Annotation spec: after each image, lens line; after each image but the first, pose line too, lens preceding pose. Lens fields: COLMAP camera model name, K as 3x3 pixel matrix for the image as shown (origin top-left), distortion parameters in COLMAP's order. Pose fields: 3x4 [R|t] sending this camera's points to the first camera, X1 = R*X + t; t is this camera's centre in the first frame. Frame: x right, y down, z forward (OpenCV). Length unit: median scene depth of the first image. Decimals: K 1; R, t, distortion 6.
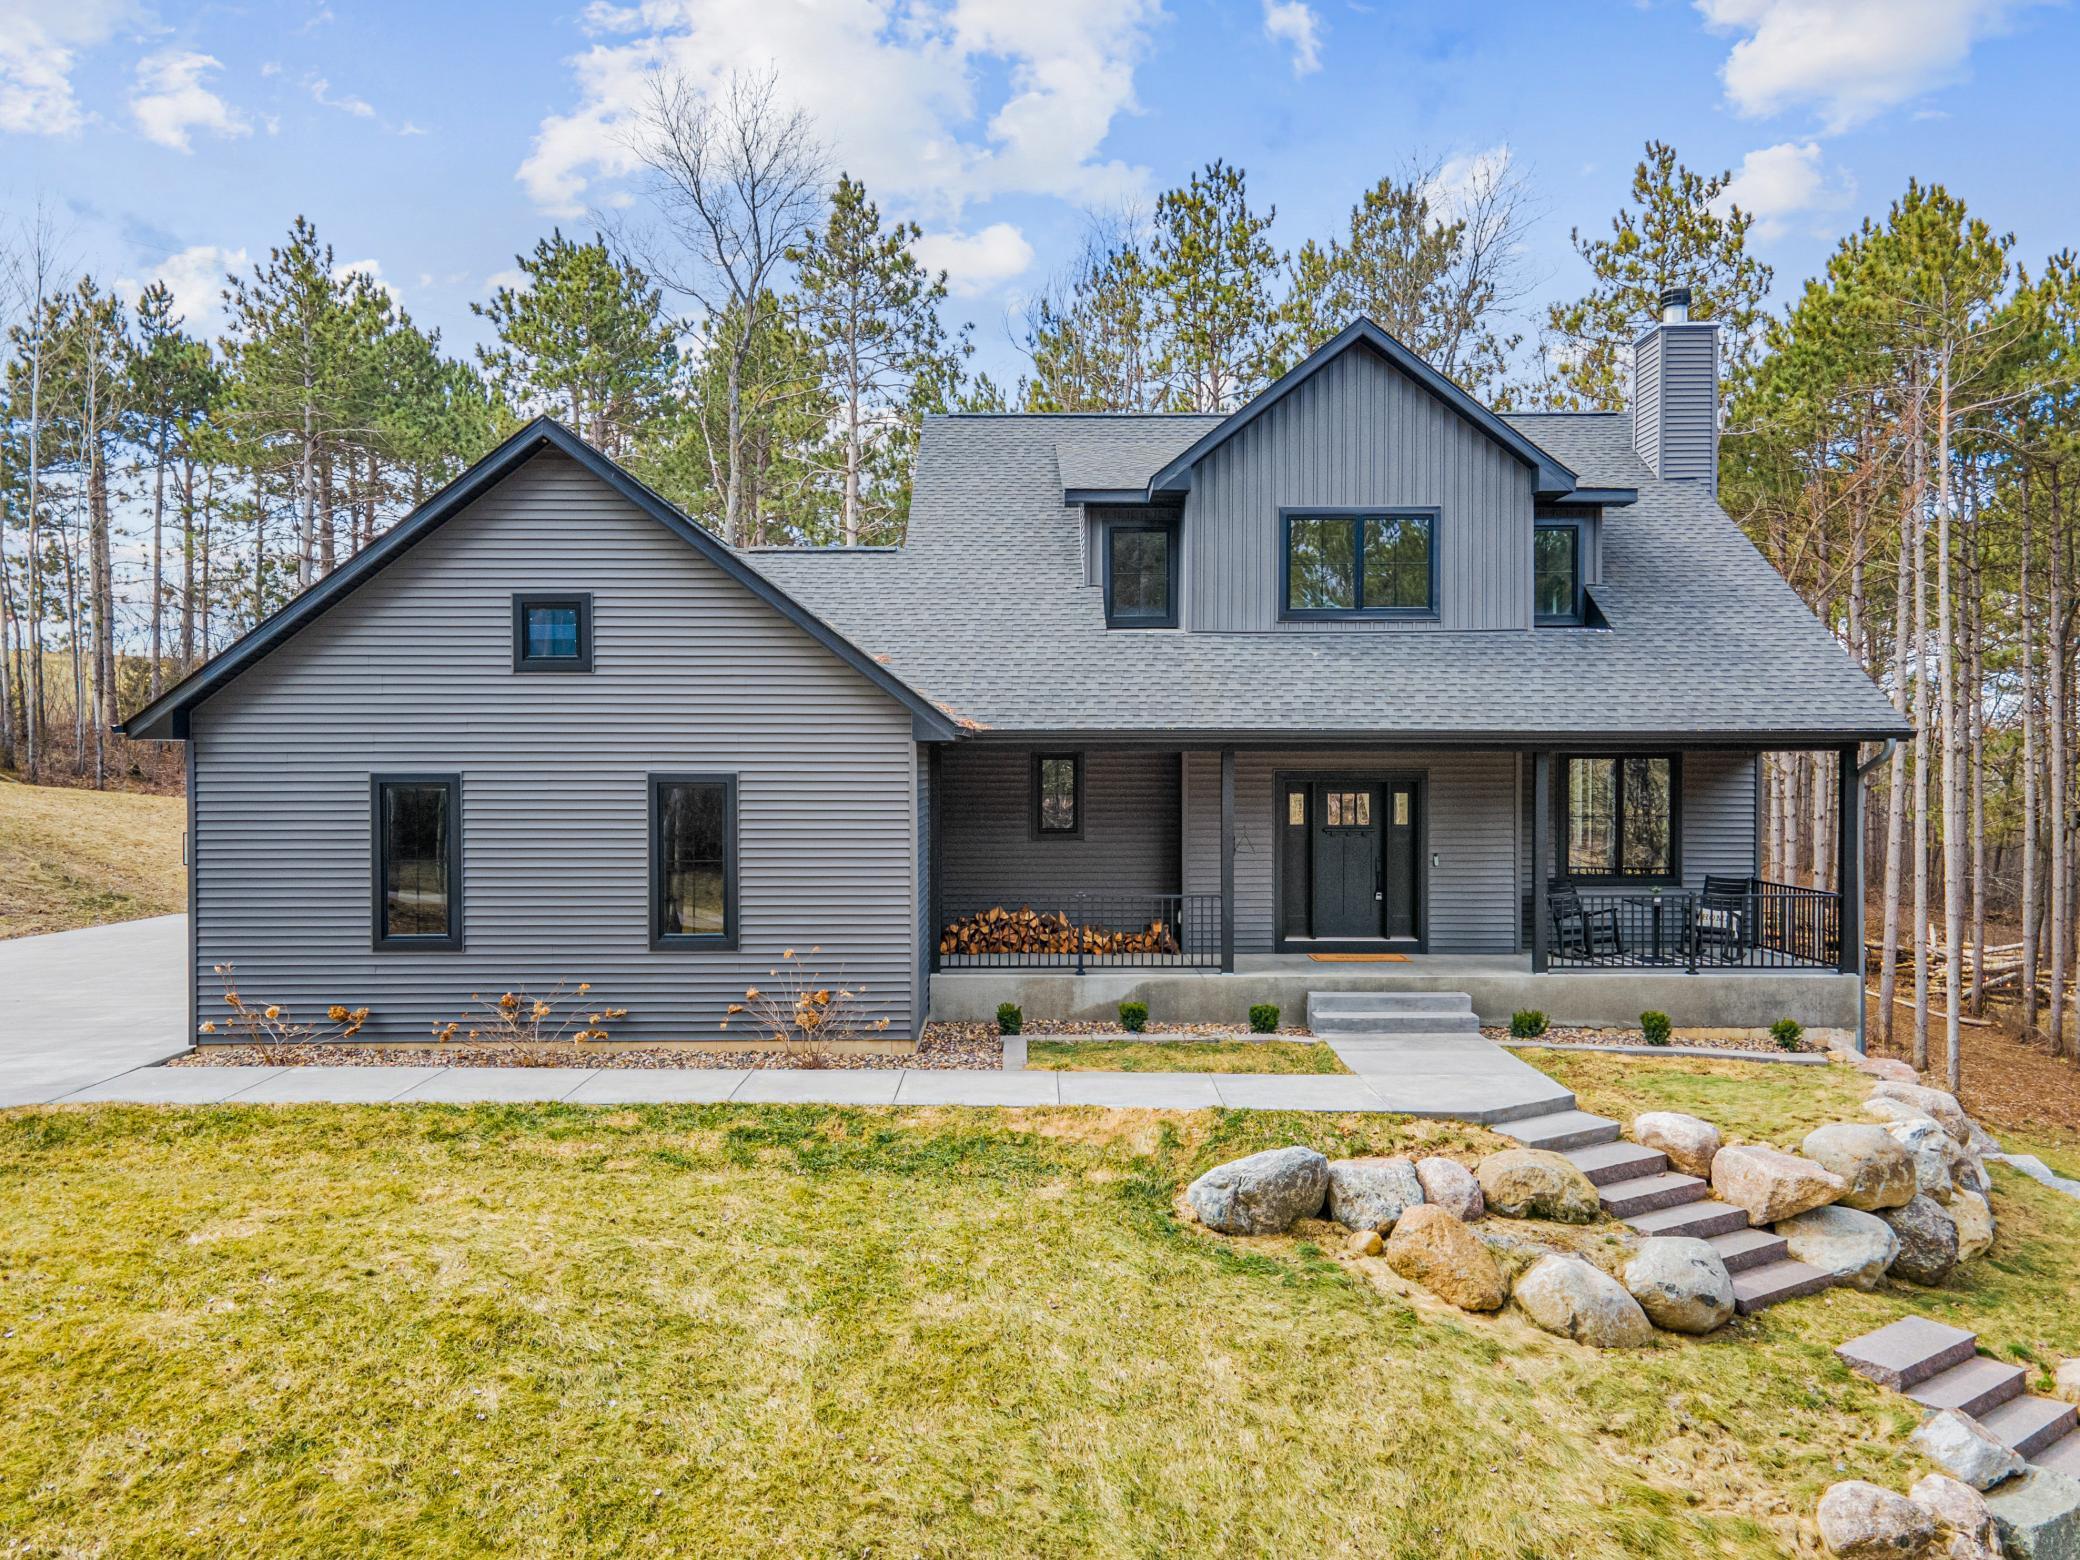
lens RADIAL K [[1578.7, 0, 1040.0], [0, 1578.7, 780.0], [0, 0, 1]] dist [0.005188, 0.064135]
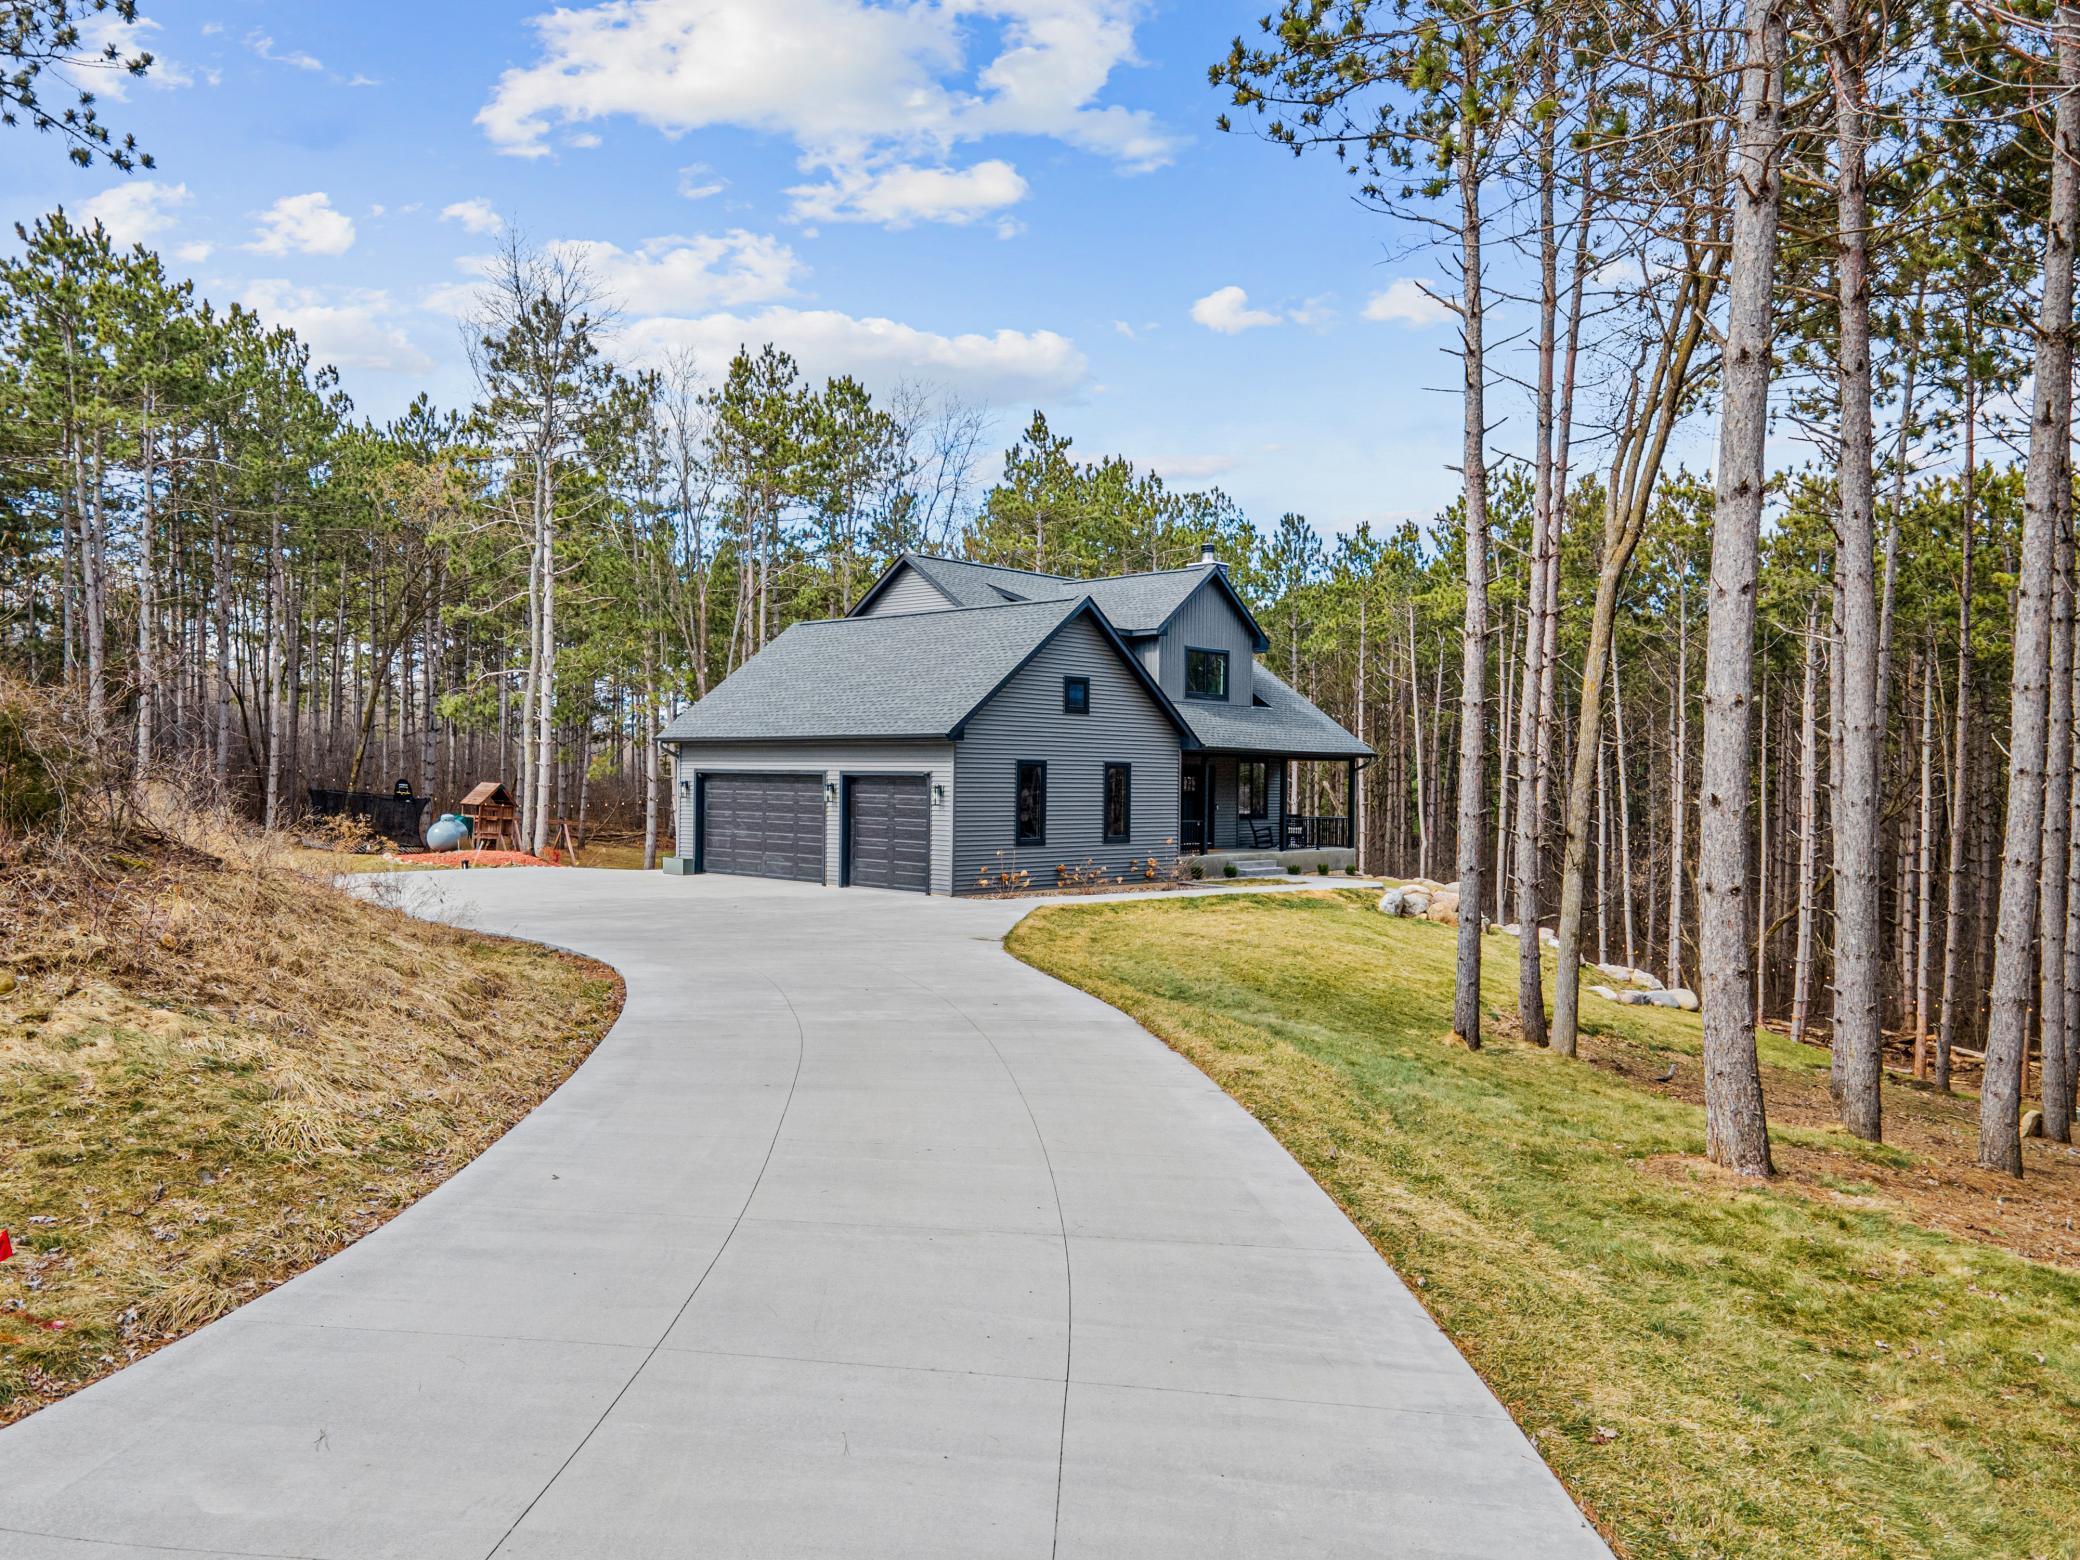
lens RADIAL K [[1578.7, 0, 1040.0], [0, 1578.7, 780.0], [0, 0, 1]] dist [0.005188, 0.064135]
pose [[0.694047, 0.007140, 0.719894, -1.605388], [-0.013618, 0.999902, 0.003212, 0.012336], [-0.719801, -0.012033, 0.694076, -0.382575]]
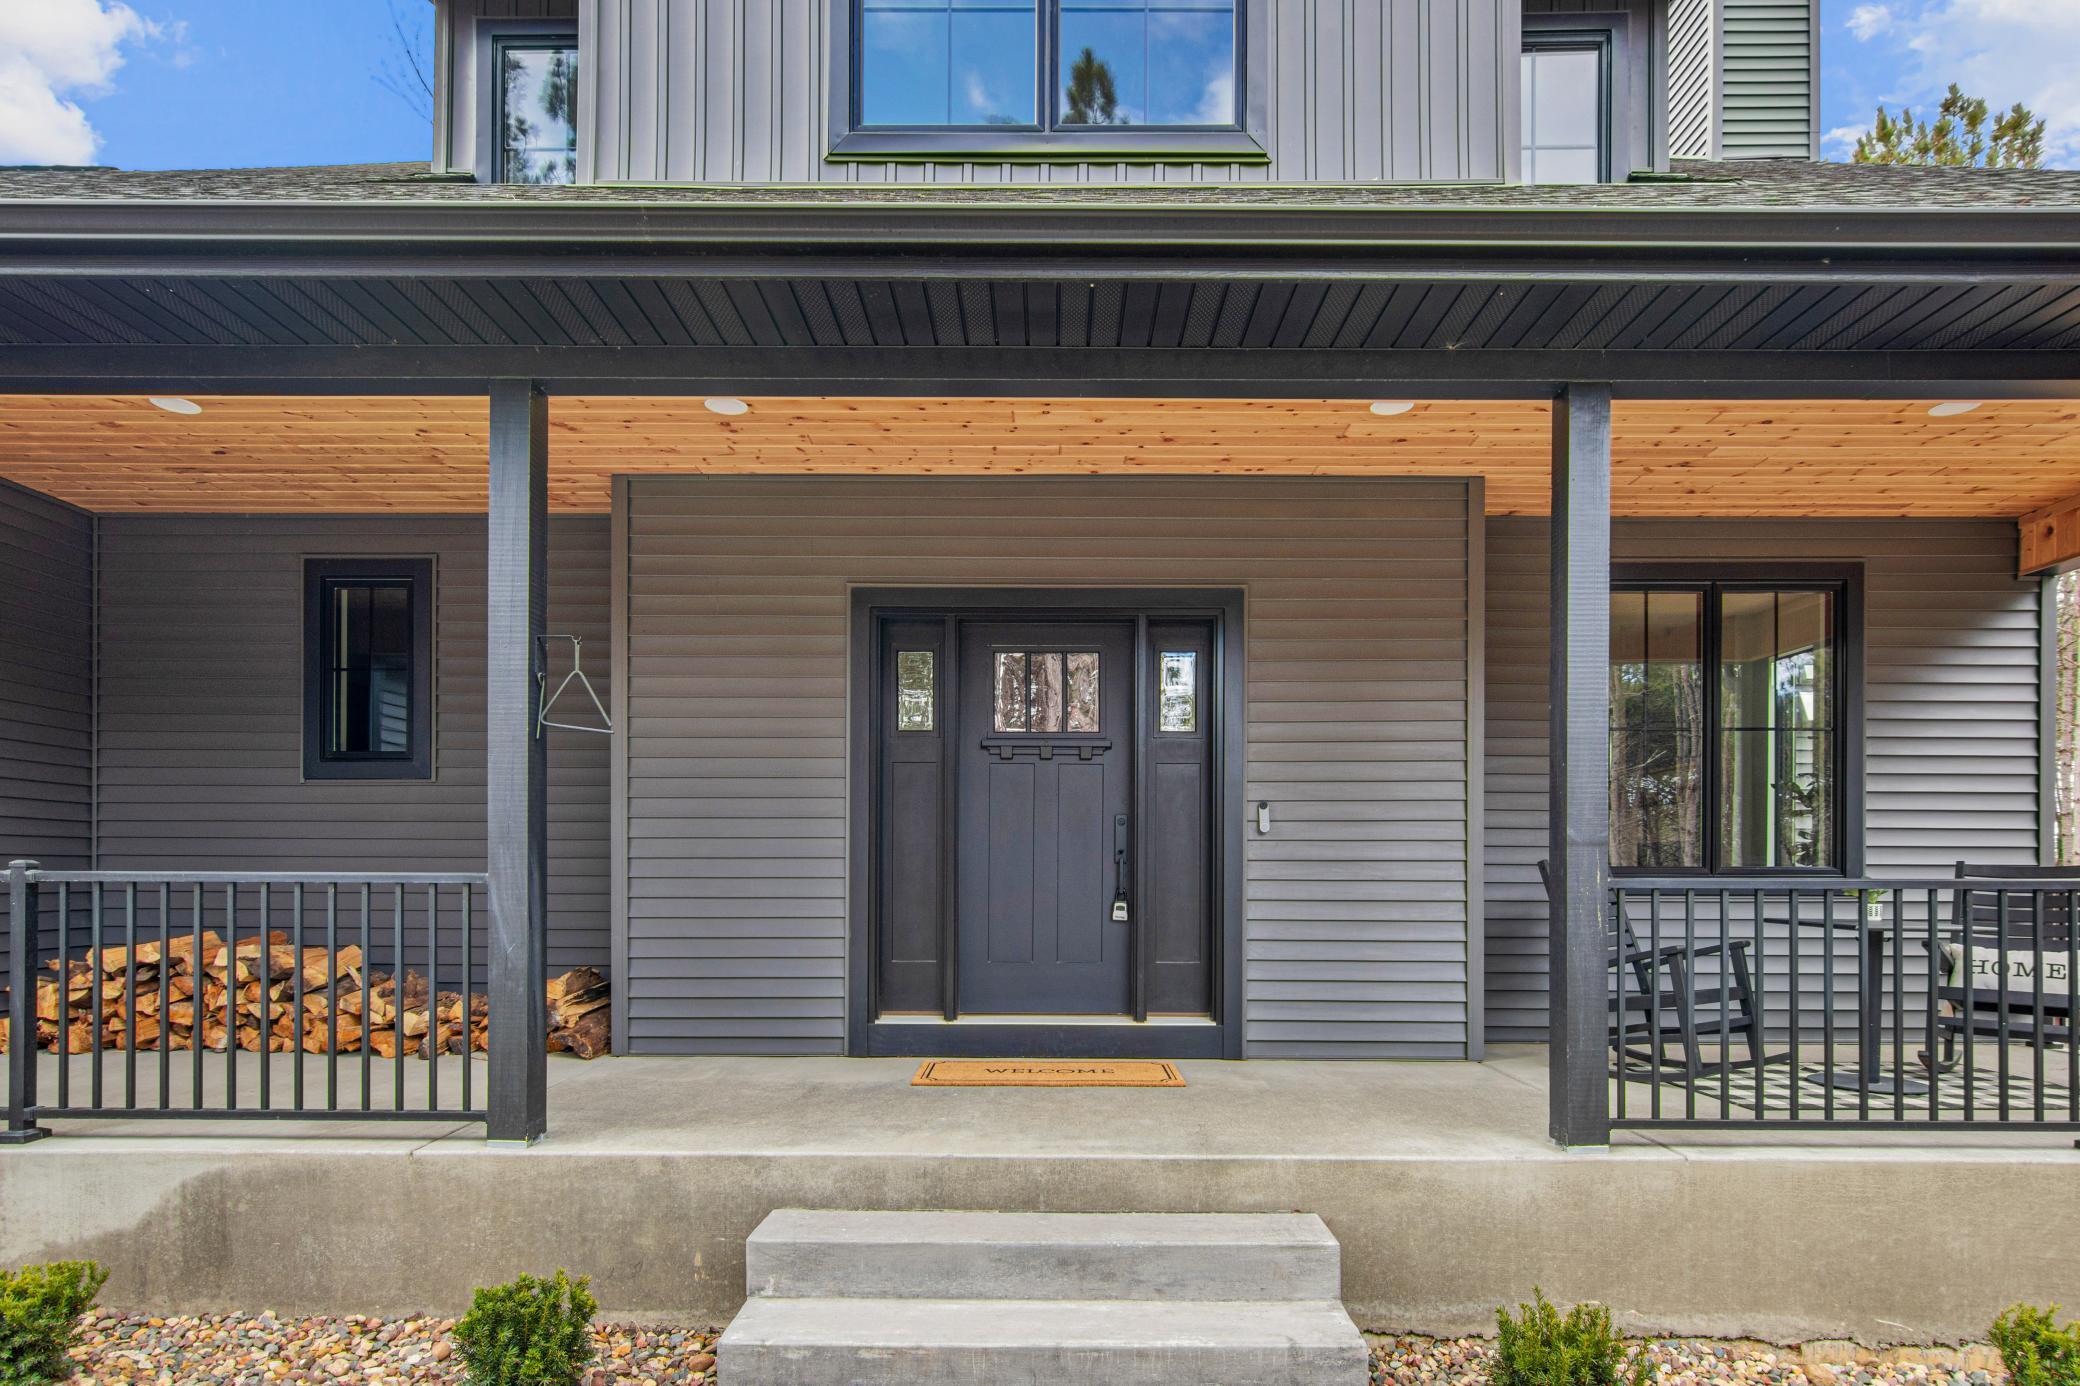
lens RADIAL K [[1131.4, 0, 1045.3], [0, 1131.4, 895.4], [0, 0, 1]] dist [0.002133, 0.000749]
pose [[0.999768, 0.003177, -0.021306, 0.212415], [-0.003176, 0.999995, 0.000071, 0.073276], [0.021306, -0.000003, 0.999773, 0.755429]]
